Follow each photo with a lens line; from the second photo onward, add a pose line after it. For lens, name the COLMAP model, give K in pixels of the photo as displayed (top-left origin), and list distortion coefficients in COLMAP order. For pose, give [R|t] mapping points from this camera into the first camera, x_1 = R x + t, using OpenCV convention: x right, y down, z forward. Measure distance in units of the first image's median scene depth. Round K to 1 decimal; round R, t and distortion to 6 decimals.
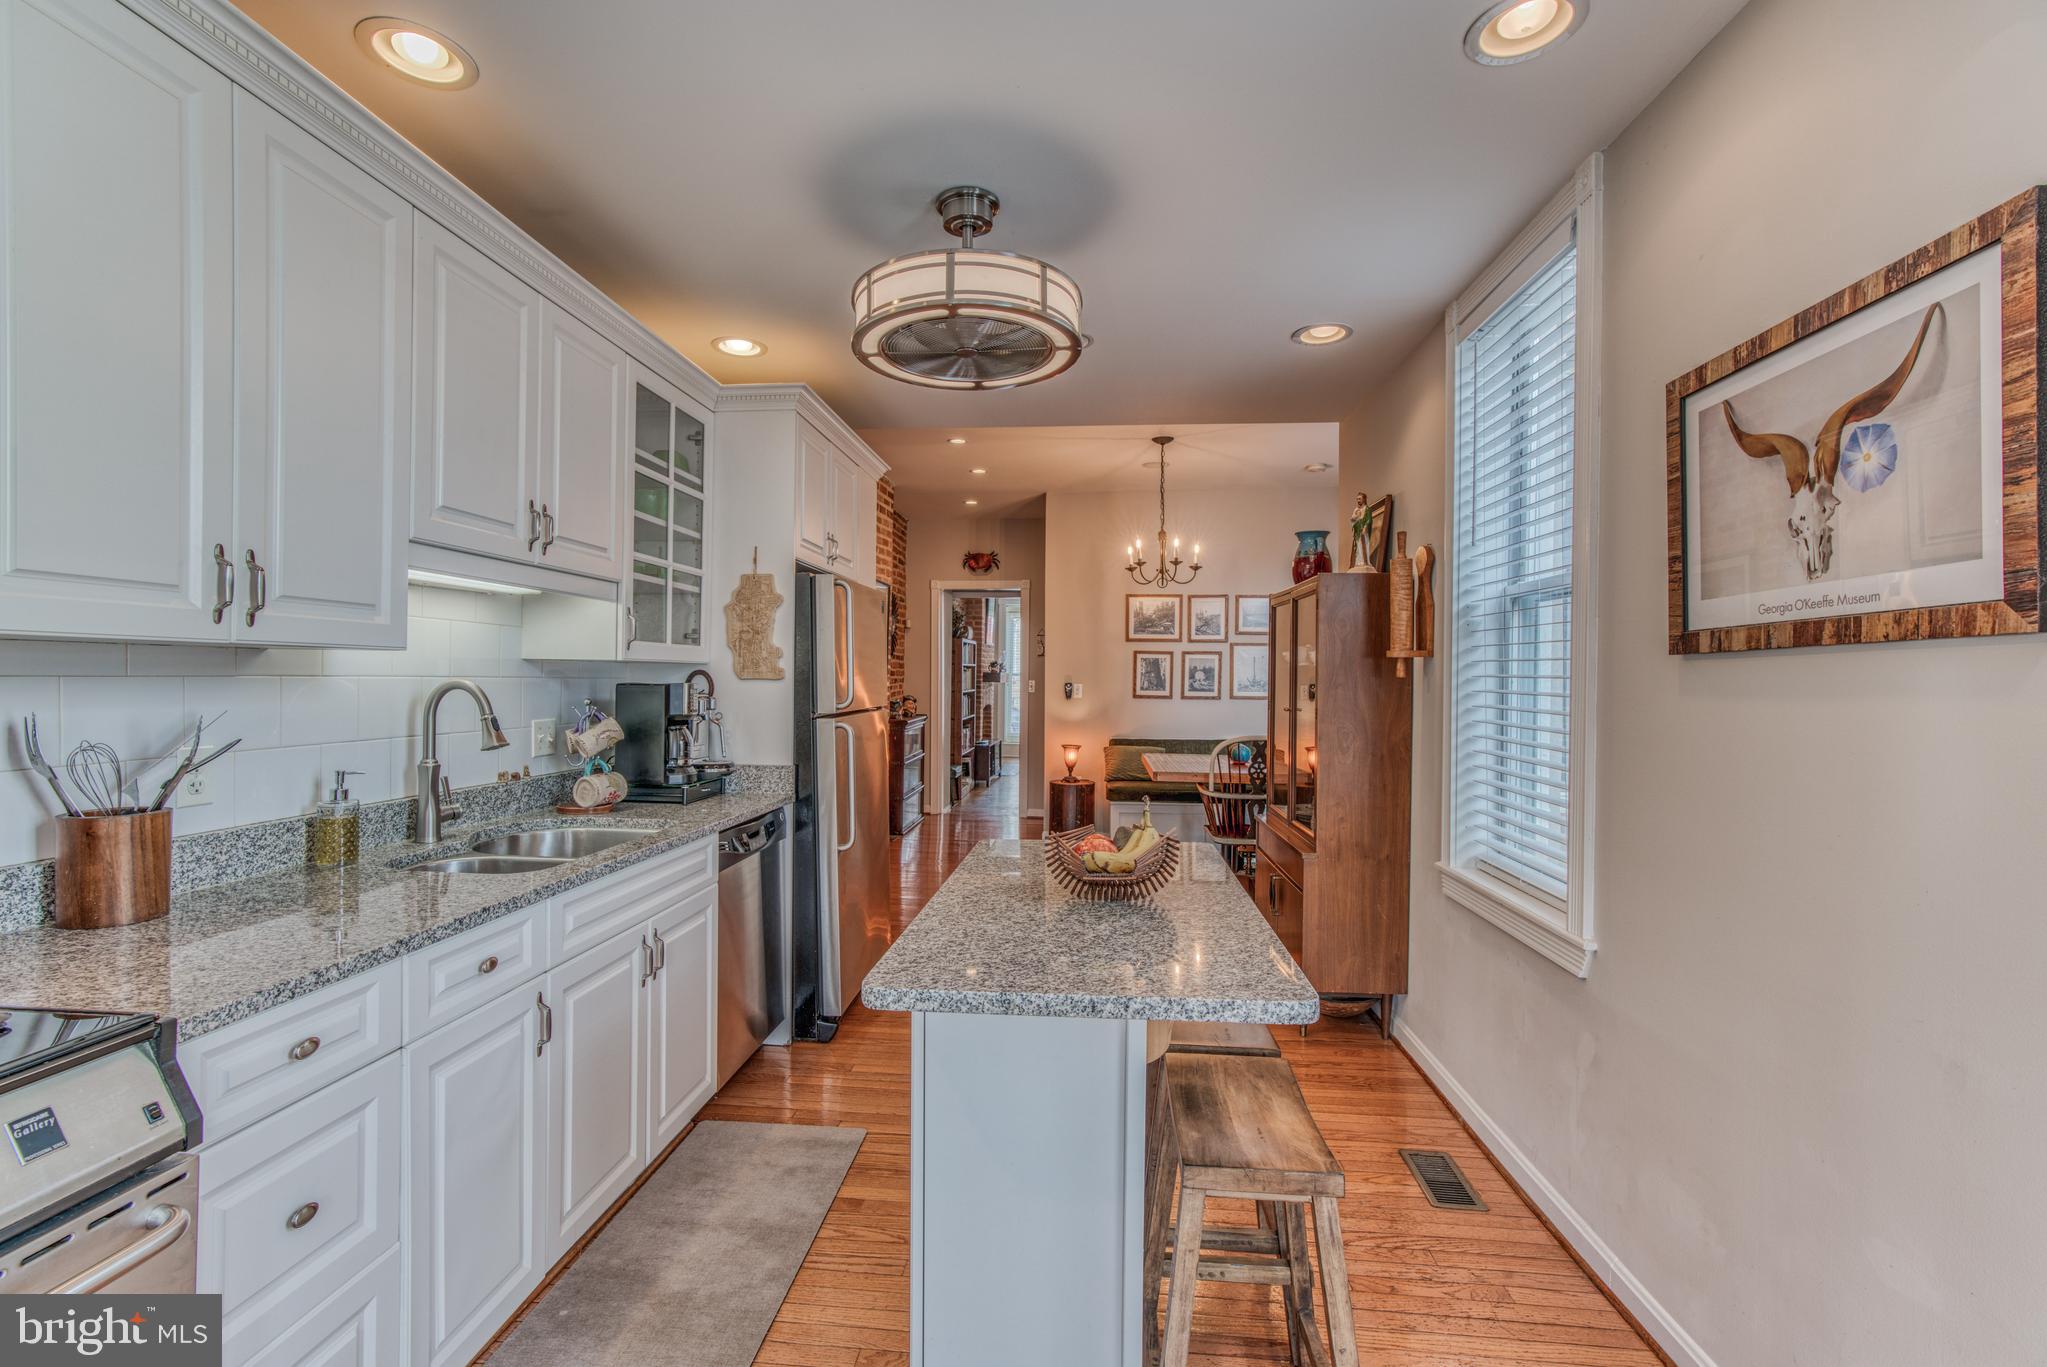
lens RADIAL K [[916.5, 0, 1009.7], [0, 916.5, 680.0], [0, 0, 1]] dist [-0.019475, 0.018480]
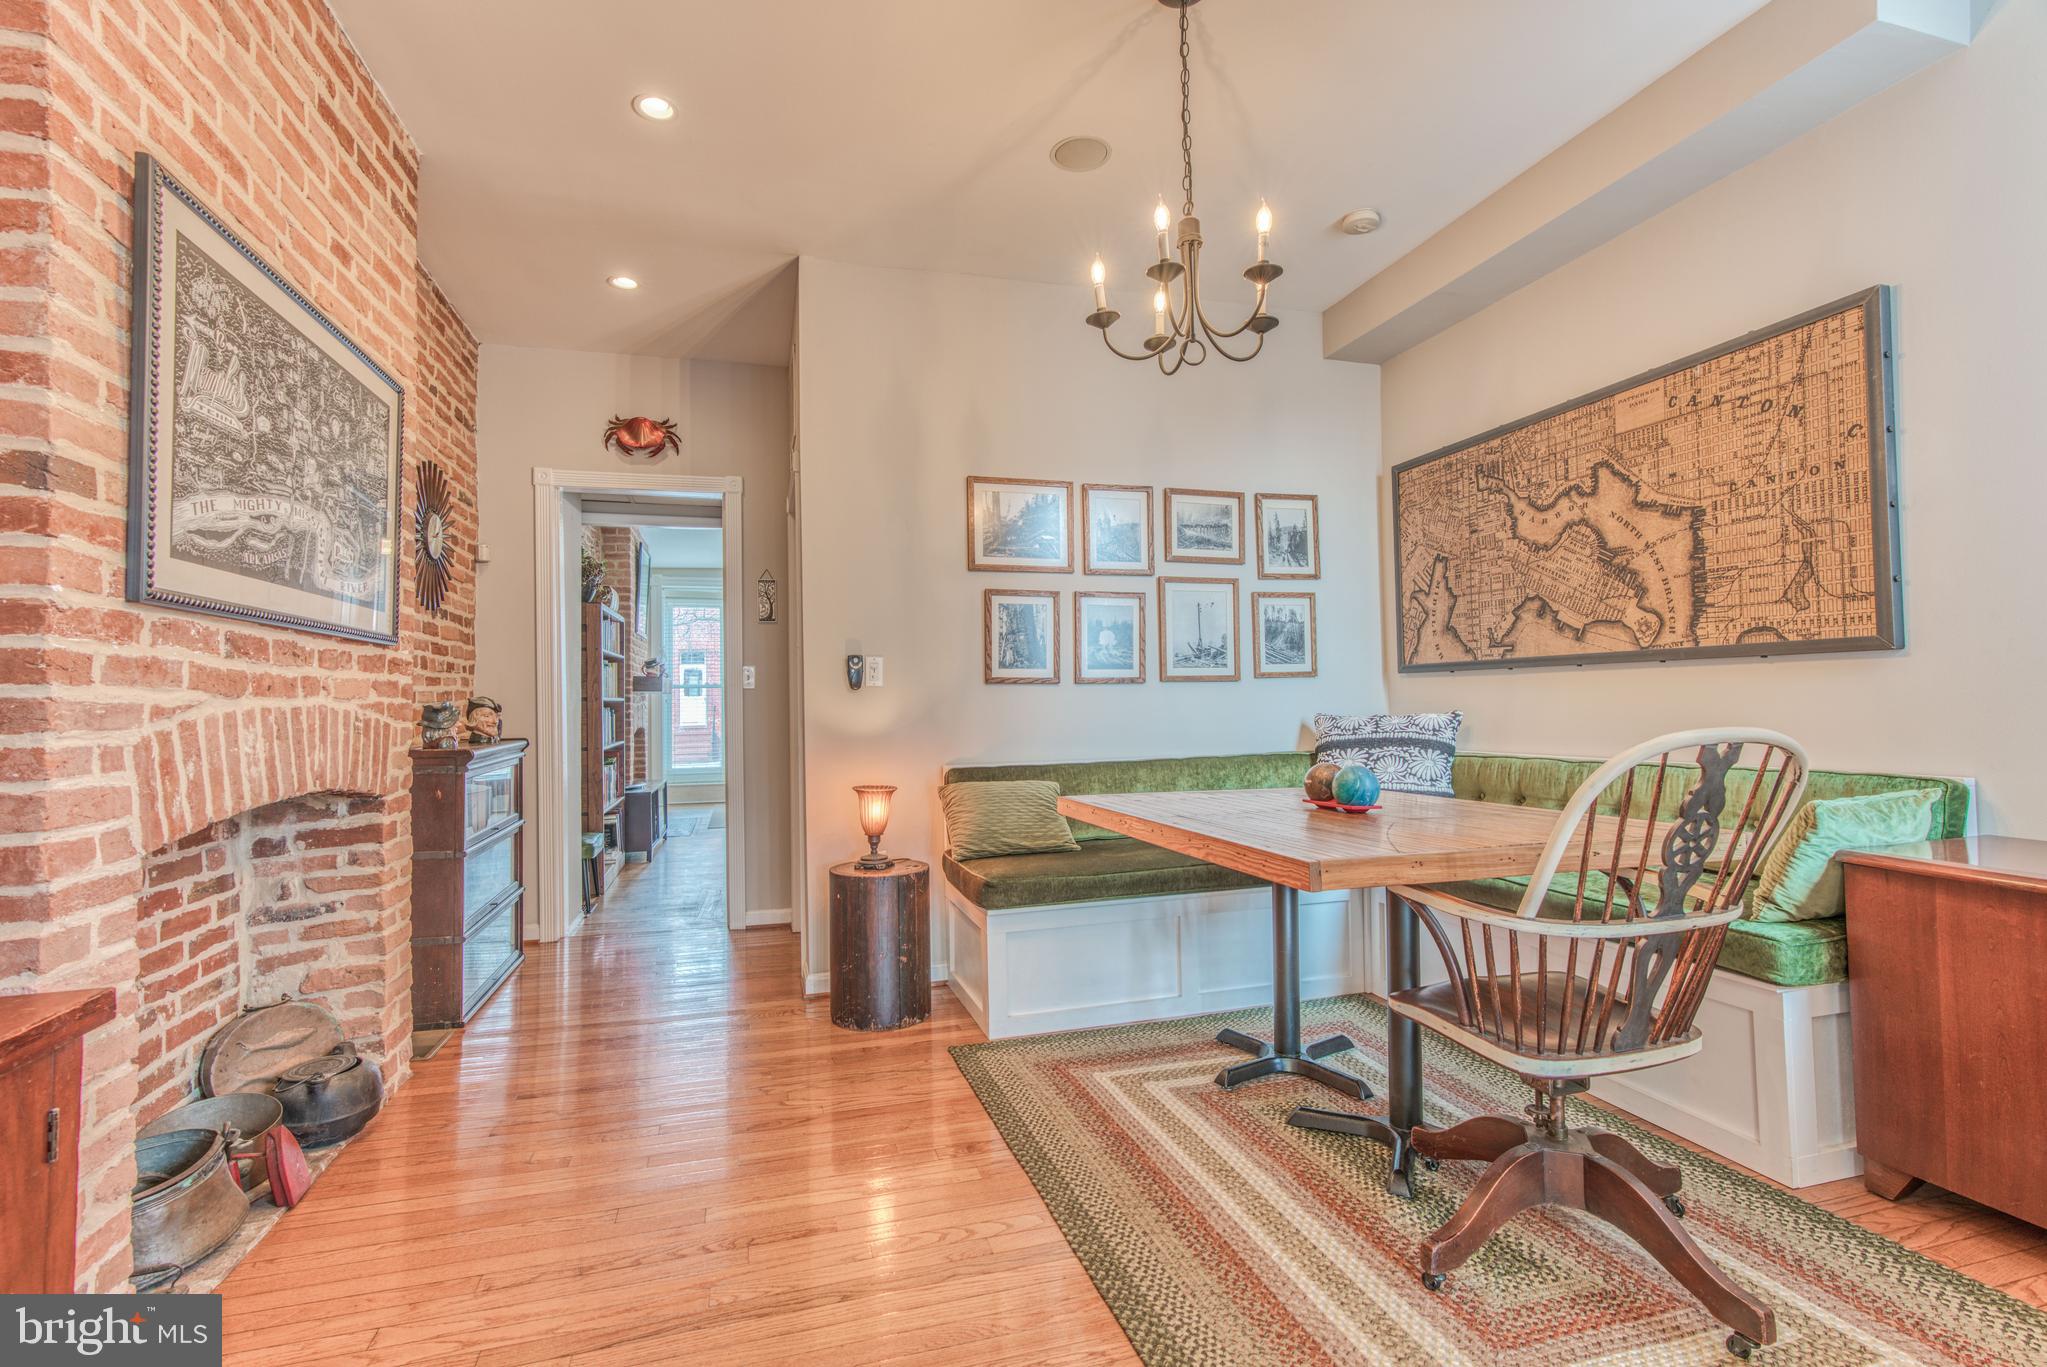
lens RADIAL K [[916.5, 0, 1009.7], [0, 916.5, 680.0], [0, 0, 1]] dist [-0.019475, 0.018480]
pose [[0.928223, -0.015190, 0.371714, -0.115653], [0.026891, 0.999292, -0.026315, 0.093273], [-0.371051, 0.034422, 0.927974, 1.607763]]
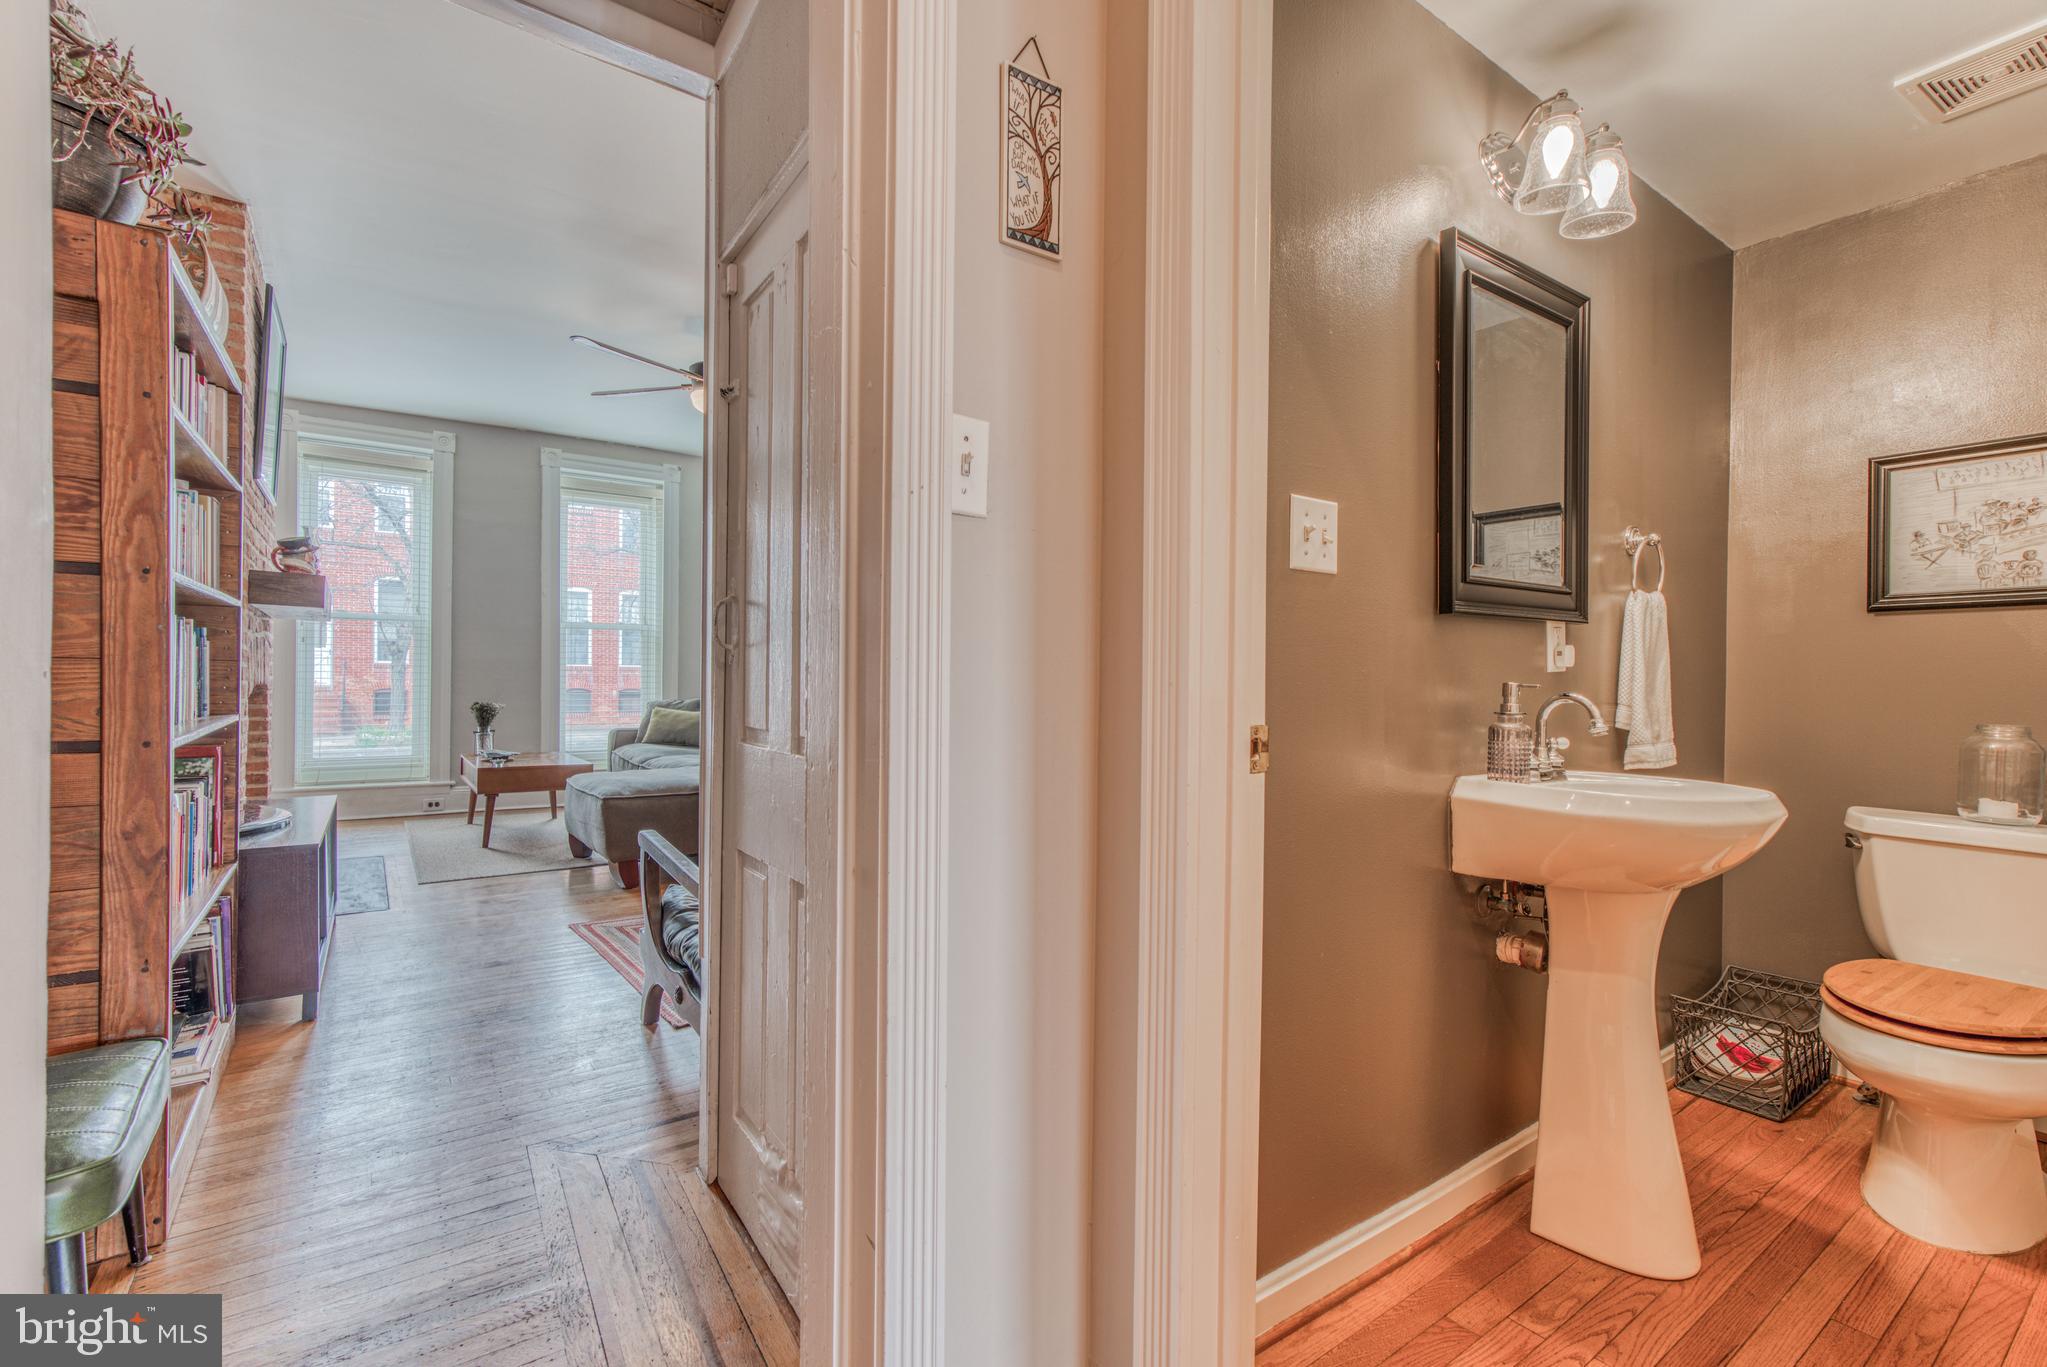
lens RADIAL K [[913.1, 0, 1009.4], [0, 913.1, 682.6], [0, 0, 1]] dist [-0.020947, 0.018086]
pose [[0.757271, -0.000004, 0.653100, -0.181633], [-0.006260, 0.999954, 0.007264, 0.121947], [-0.653070, -0.009590, 0.757237, 3.201064]]
